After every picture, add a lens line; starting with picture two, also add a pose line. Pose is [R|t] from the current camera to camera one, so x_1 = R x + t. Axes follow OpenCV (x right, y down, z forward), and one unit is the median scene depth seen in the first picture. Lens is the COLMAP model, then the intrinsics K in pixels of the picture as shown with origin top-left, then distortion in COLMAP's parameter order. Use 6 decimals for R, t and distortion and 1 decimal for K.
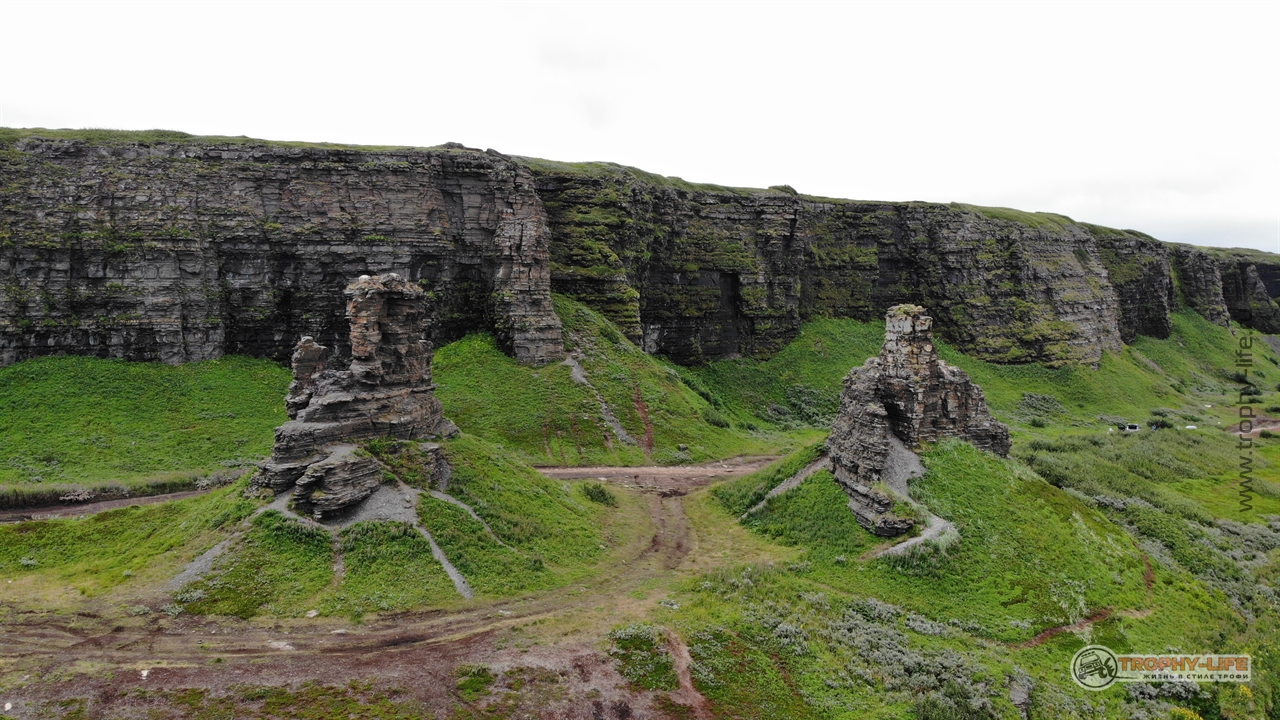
lens RADIAL K [[929.6, 0, 641.2], [0, 929.6, 372.8], [0, 0, 1]] dist [0.097059, -0.219240]
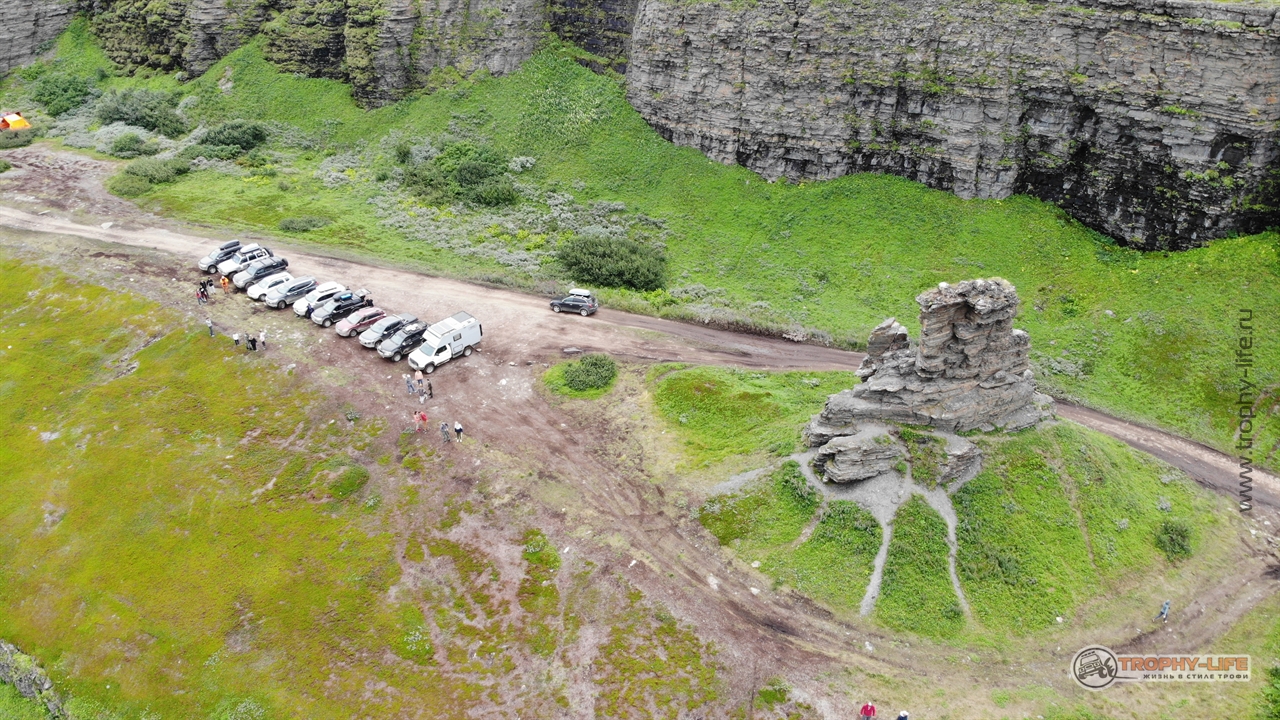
lens RADIAL K [[929.6, 0, 636.5], [0, 929.6, 370.4], [0, 0, 1]] dist [0.097059, -0.219240]
pose [[0.477138, 0.418498, -0.772786, 0.252366], [-0.042223, 0.889238, 0.455492, -0.303948], [0.877813, -0.184704, 0.441959, 0.124419]]
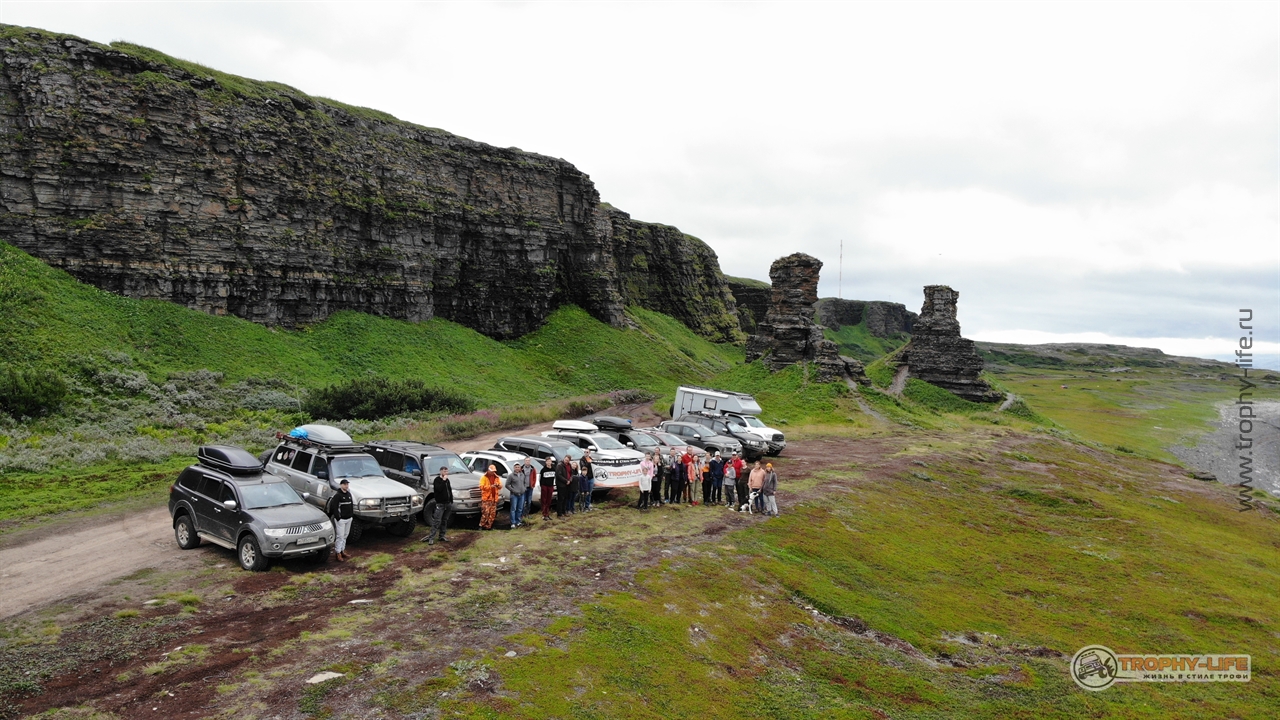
lens RADIAL K [[929.6, 0, 635.6], [0, 929.6, 370.8], [0, 0, 1]] dist [0.097059, -0.219240]
pose [[0.791913, -0.020861, 0.610277, -0.931147], [0.032167, 0.999454, -0.007576, 0.063278], [-0.609786, 0.025630, 0.792152, -0.049660]]
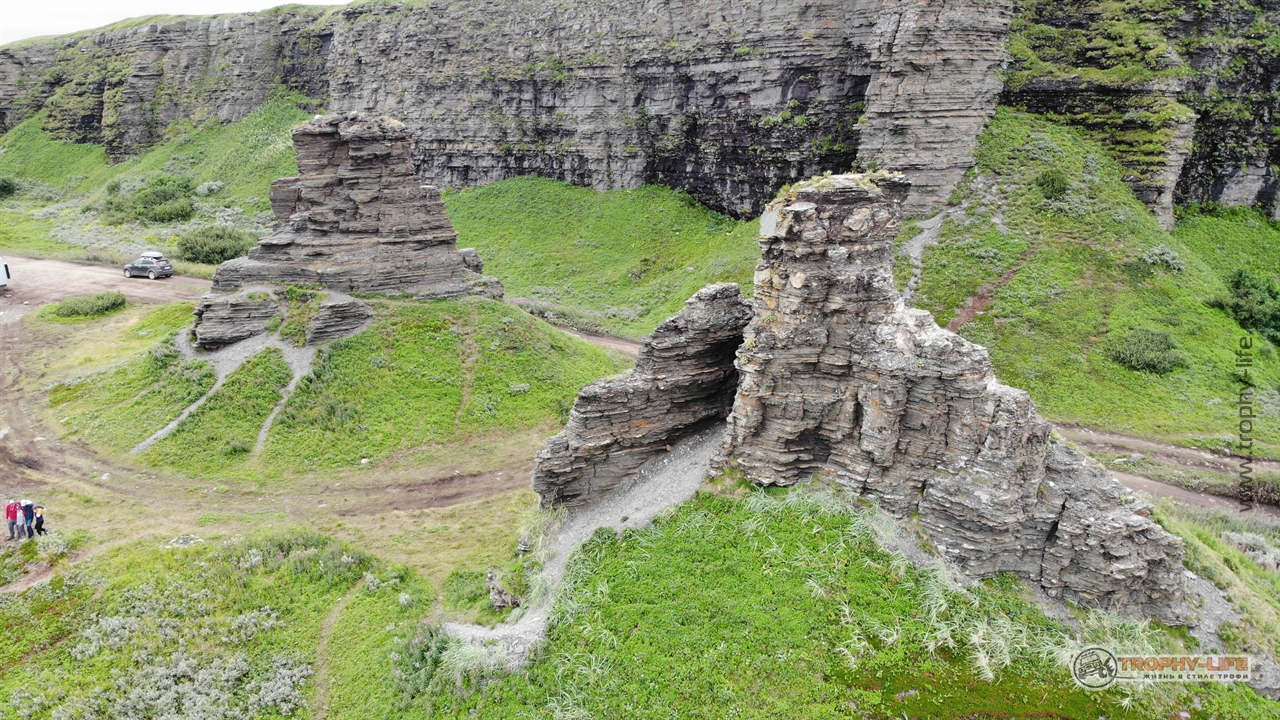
lens RADIAL K [[929.6, 0, 648.6], [0, 929.6, 381.4], [0, 0, 1]] dist [0.097059, -0.219240]
pose [[0.461660, 0.240346, -0.853876, 0.463550], [-0.056131, 0.968580, 0.242284, -0.056488], [0.885279, -0.063925, 0.460646, 0.522405]]
